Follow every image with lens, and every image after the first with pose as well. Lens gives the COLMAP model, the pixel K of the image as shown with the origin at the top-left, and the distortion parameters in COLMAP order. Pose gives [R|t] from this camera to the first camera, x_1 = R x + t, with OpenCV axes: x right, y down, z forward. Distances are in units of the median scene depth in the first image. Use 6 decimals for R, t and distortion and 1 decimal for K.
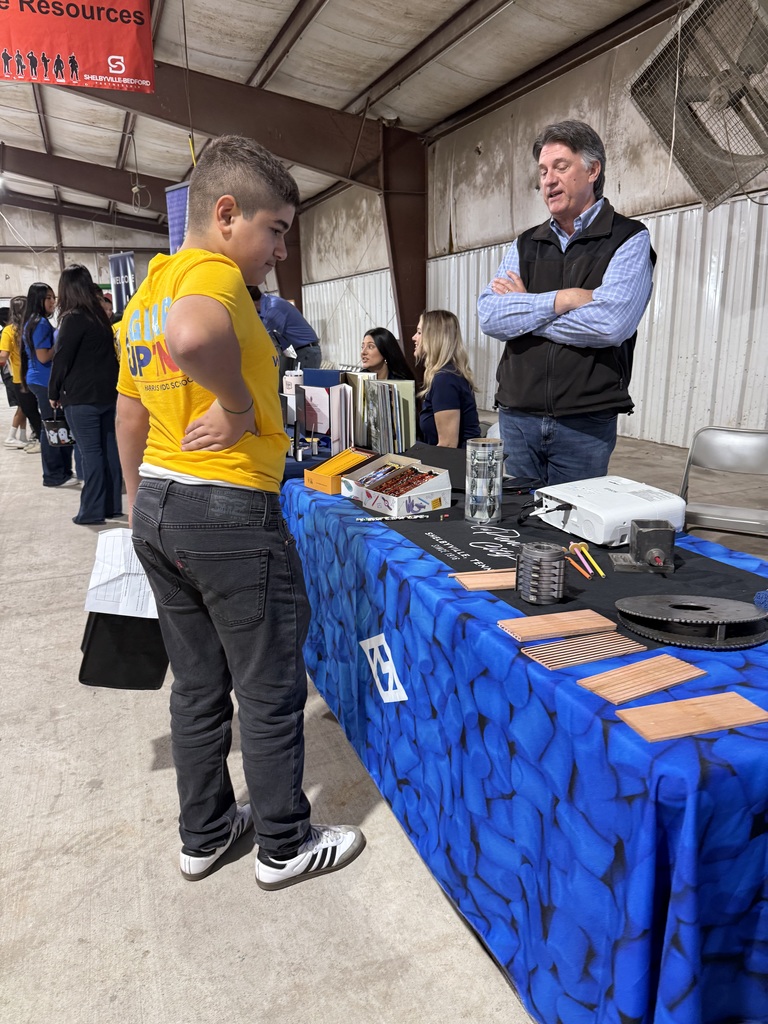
lens RADIAL K [[716.5, 0, 380.0], [0, 716.5, 509.0], [0, 0, 1]] dist [-0.009500, 0.000978]
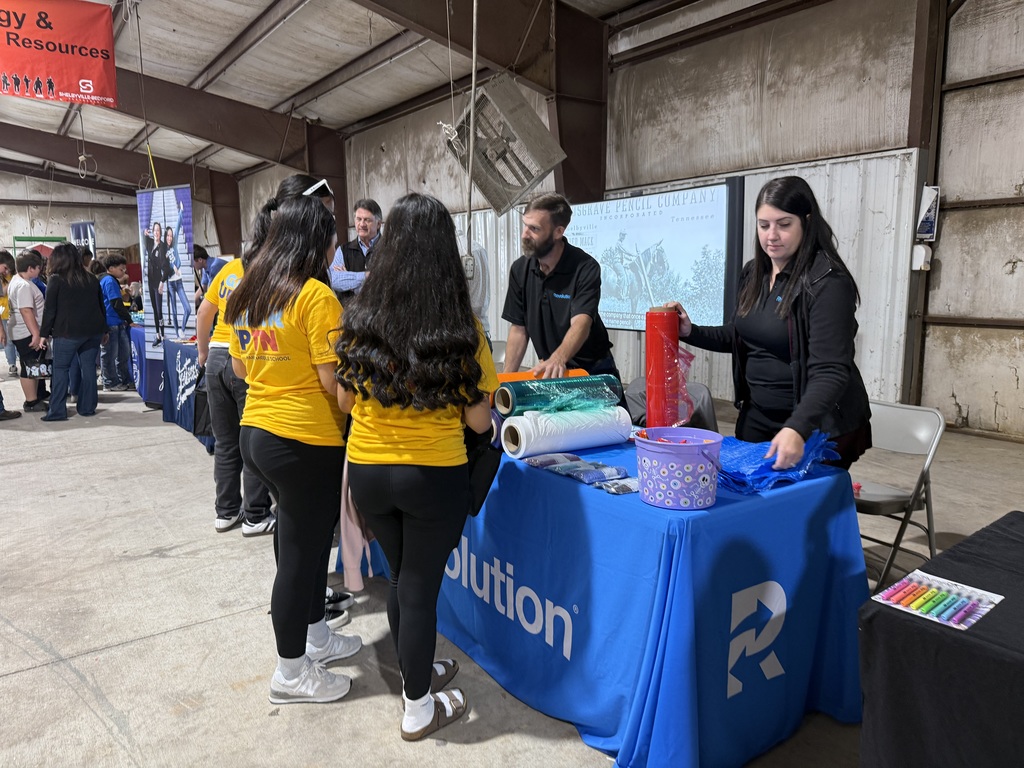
lens RADIAL K [[716.5, 0, 514.1], [0, 716.5, 391.5], [0, 0, 1]] dist [-0.009500, 0.000978]
pose [[0.969291, -0.026257, 0.244509, 0.043446], [0.049113, 0.994922, -0.087856, 0.067527], [-0.240961, 0.097167, 0.965659, -0.290400]]
